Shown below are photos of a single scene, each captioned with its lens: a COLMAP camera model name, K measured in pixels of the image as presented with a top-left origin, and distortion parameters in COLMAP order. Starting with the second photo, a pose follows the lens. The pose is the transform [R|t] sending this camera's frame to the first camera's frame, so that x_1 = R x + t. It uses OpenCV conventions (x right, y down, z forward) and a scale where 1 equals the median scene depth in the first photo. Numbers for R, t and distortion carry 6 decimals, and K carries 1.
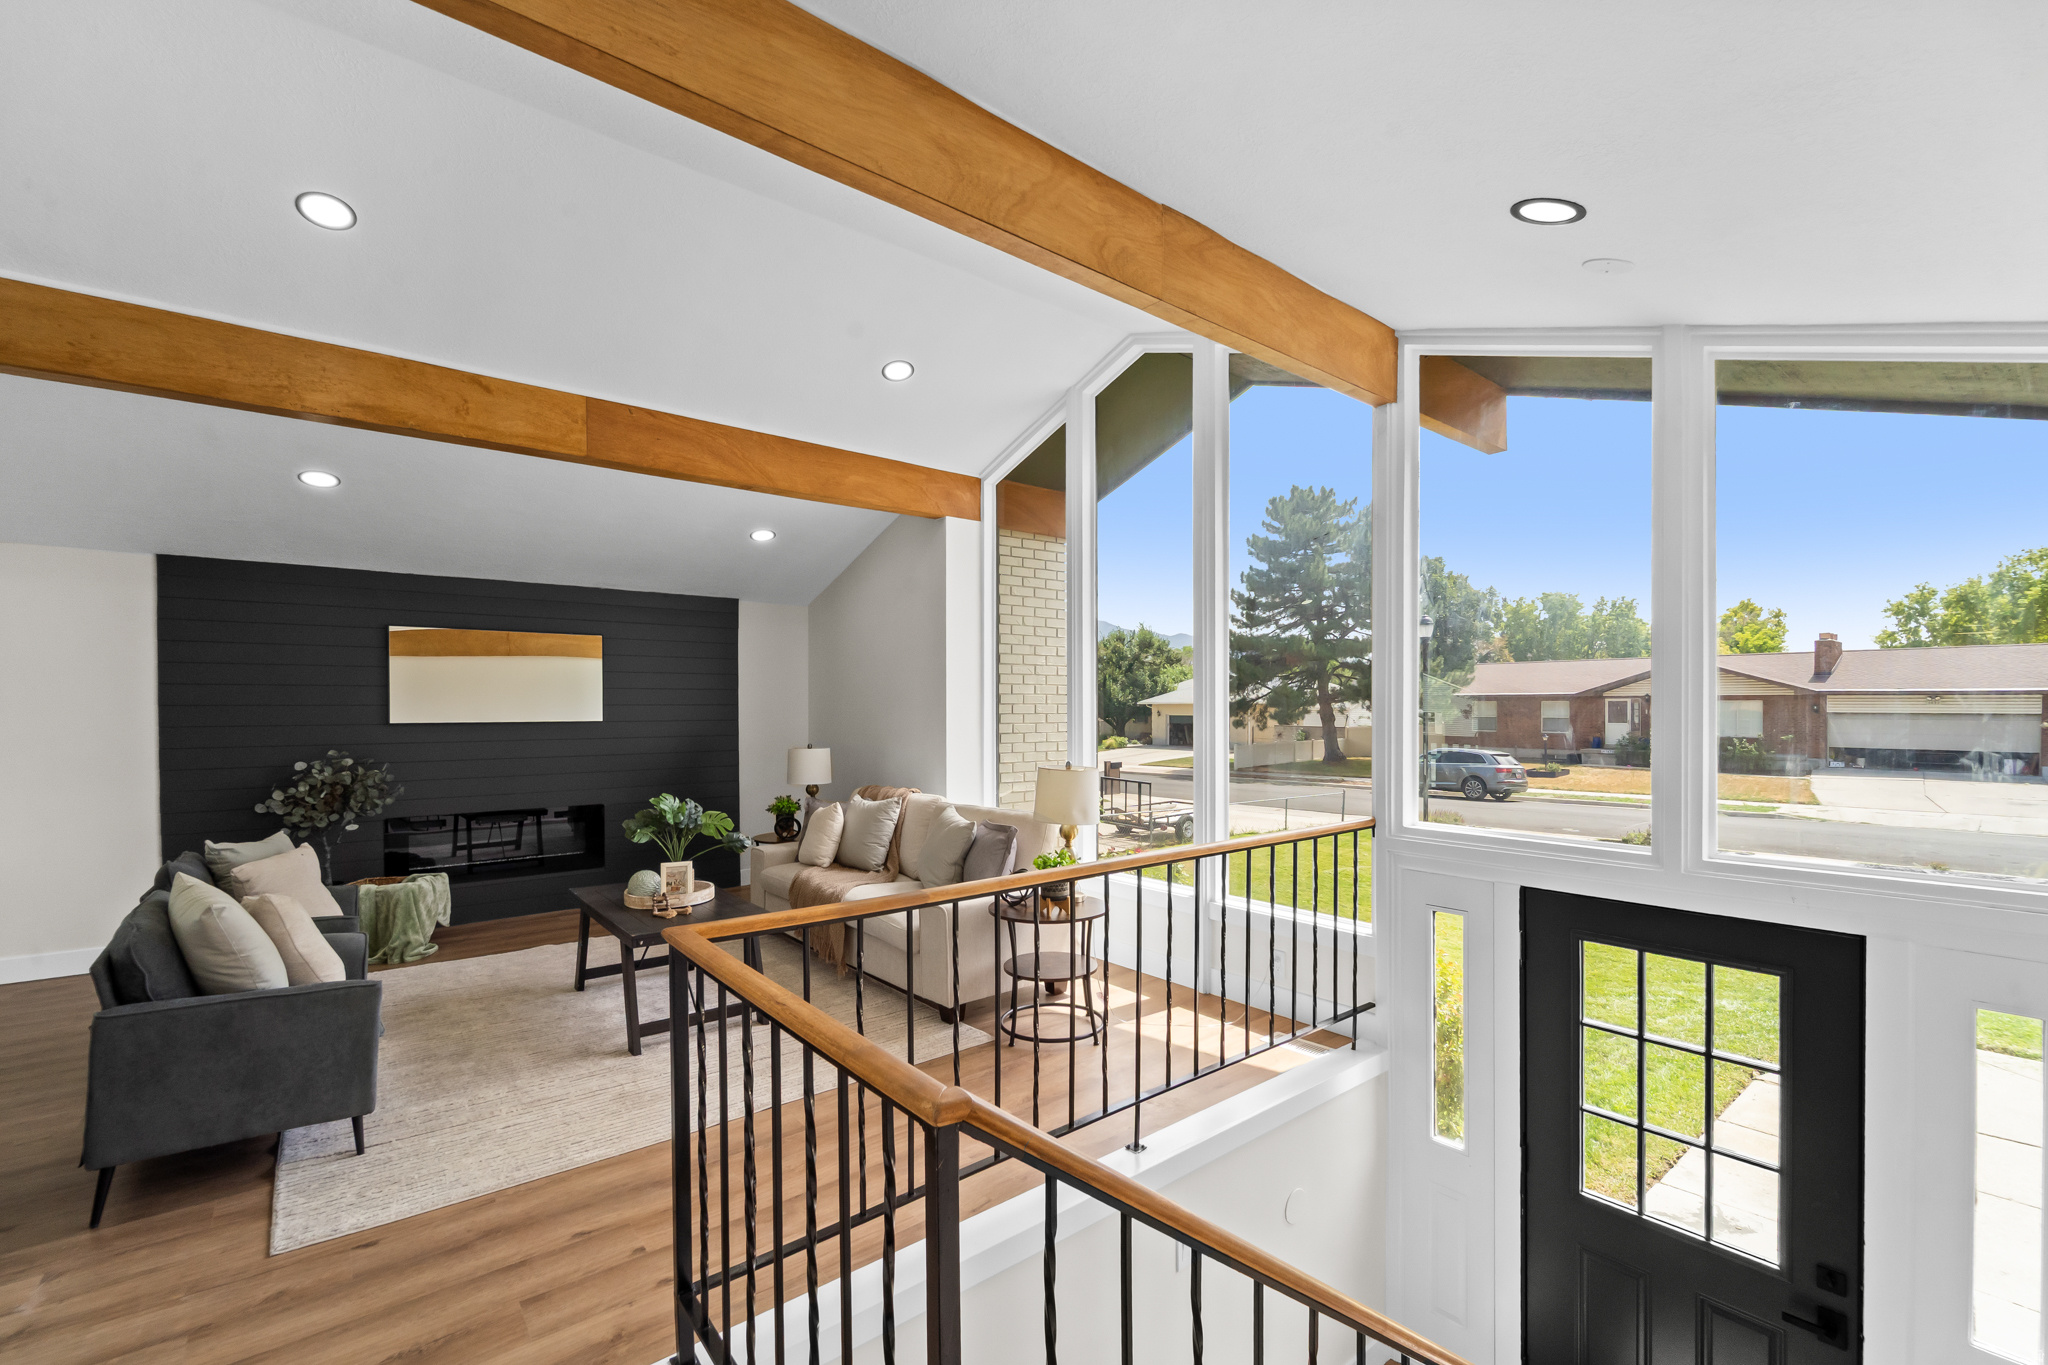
lens RADIAL K [[860.1, 0, 1012.2], [0, 860.1, 707.6], [0, 0, 1]] dist [0.003346, -0.001521]
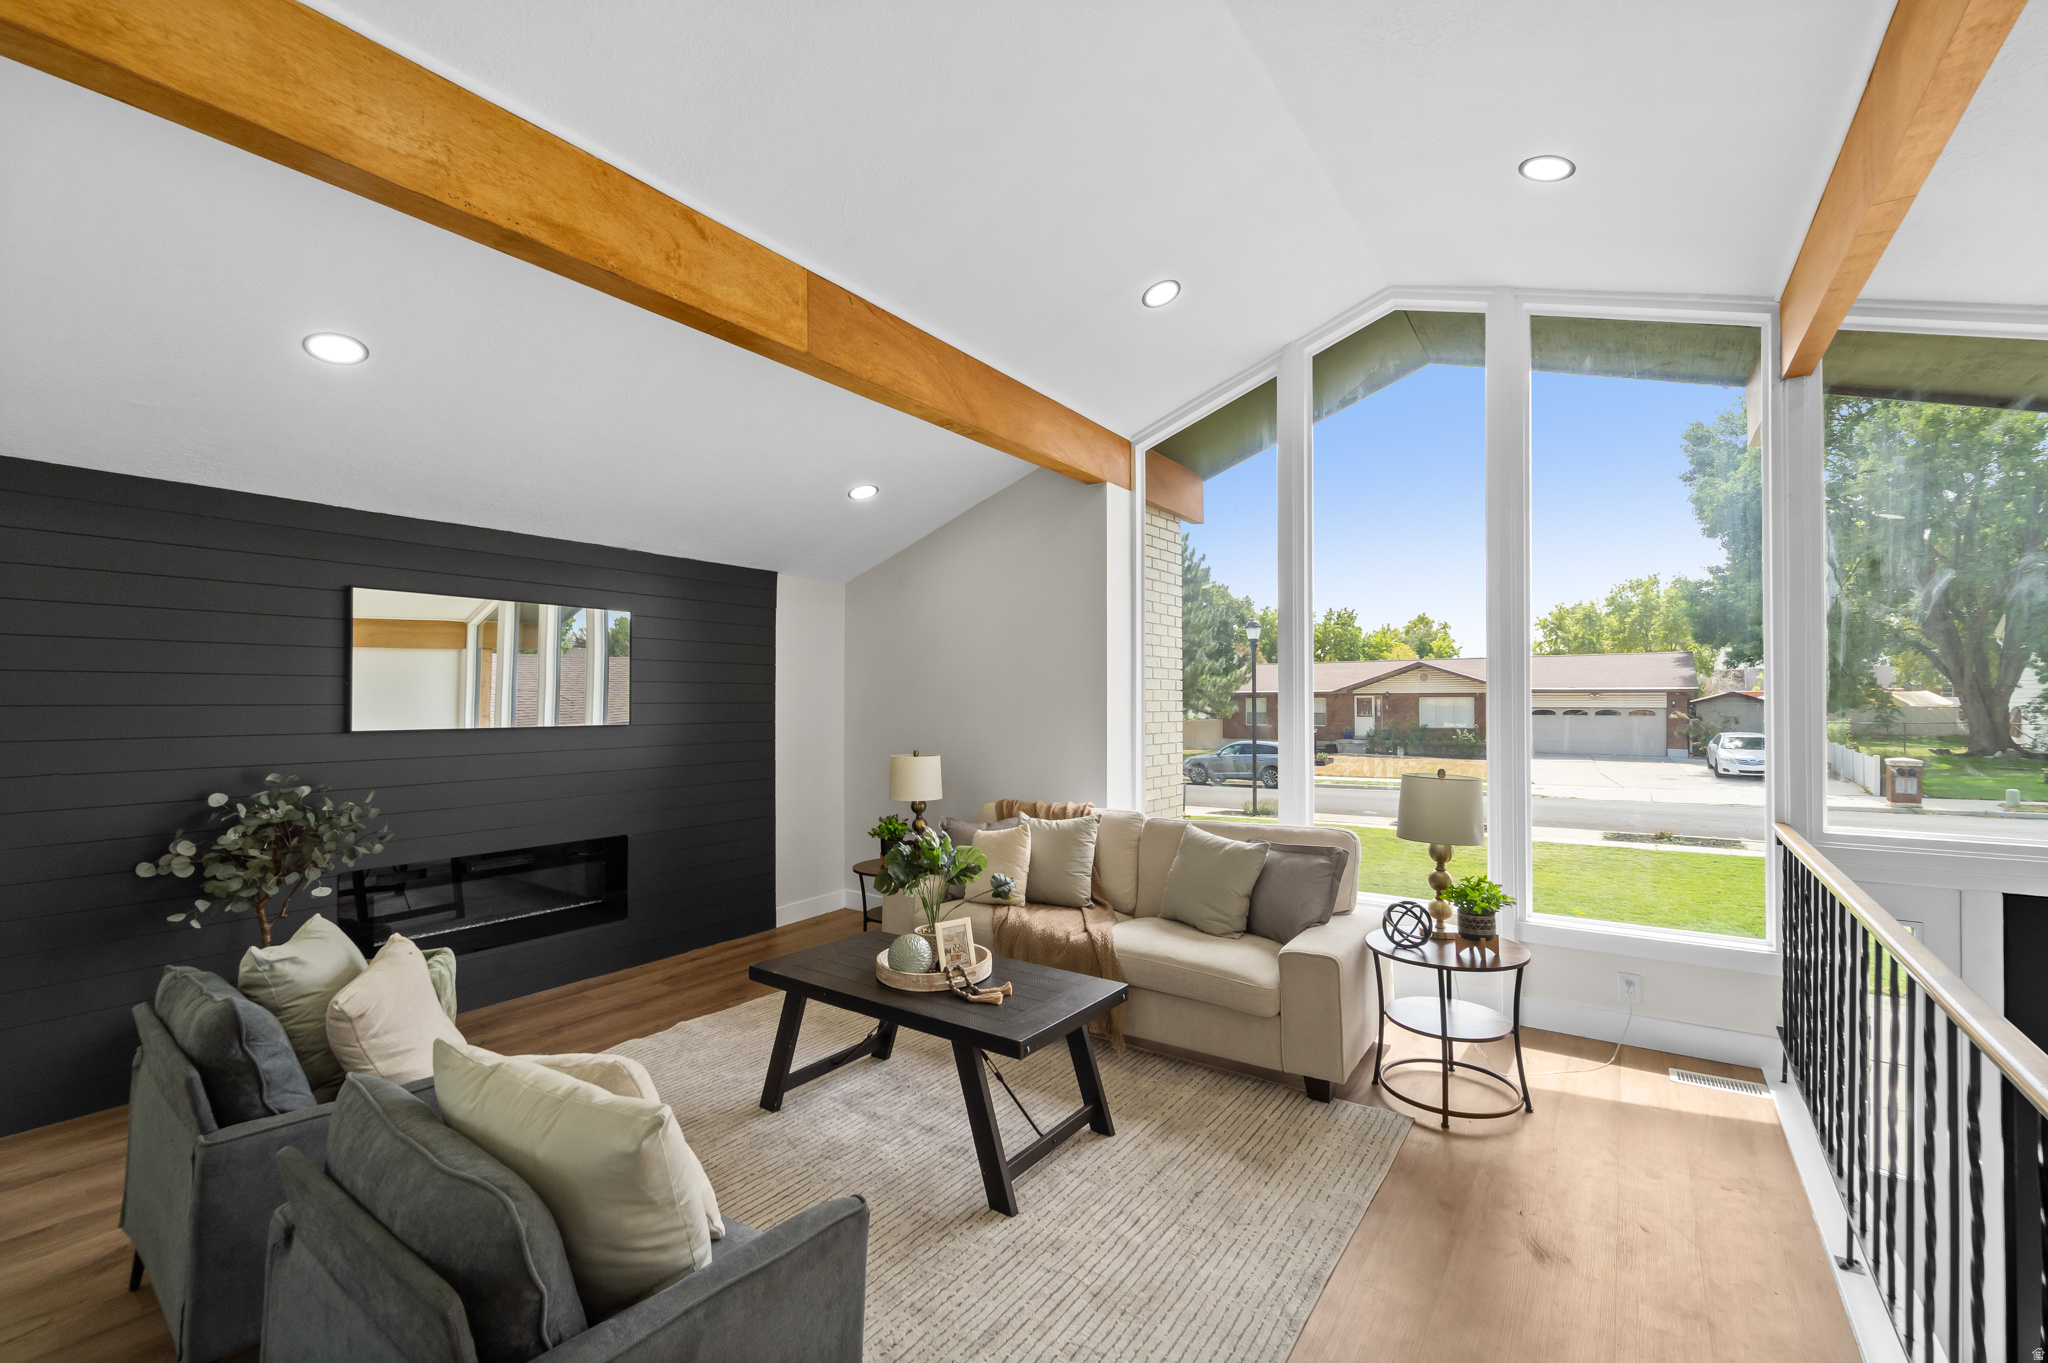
lens RADIAL K [[849.5, 0, 1024.1], [0, 849.5, 689.7], [0, 0, 1]] dist [0.000054, -0.000349]
pose [[0.965332, 0.001322, 0.261022, -0.416025], [0.003398, 0.999839, -0.017630, -0.001211], [-0.261003, 0.017906, 0.965172, 0.232531]]
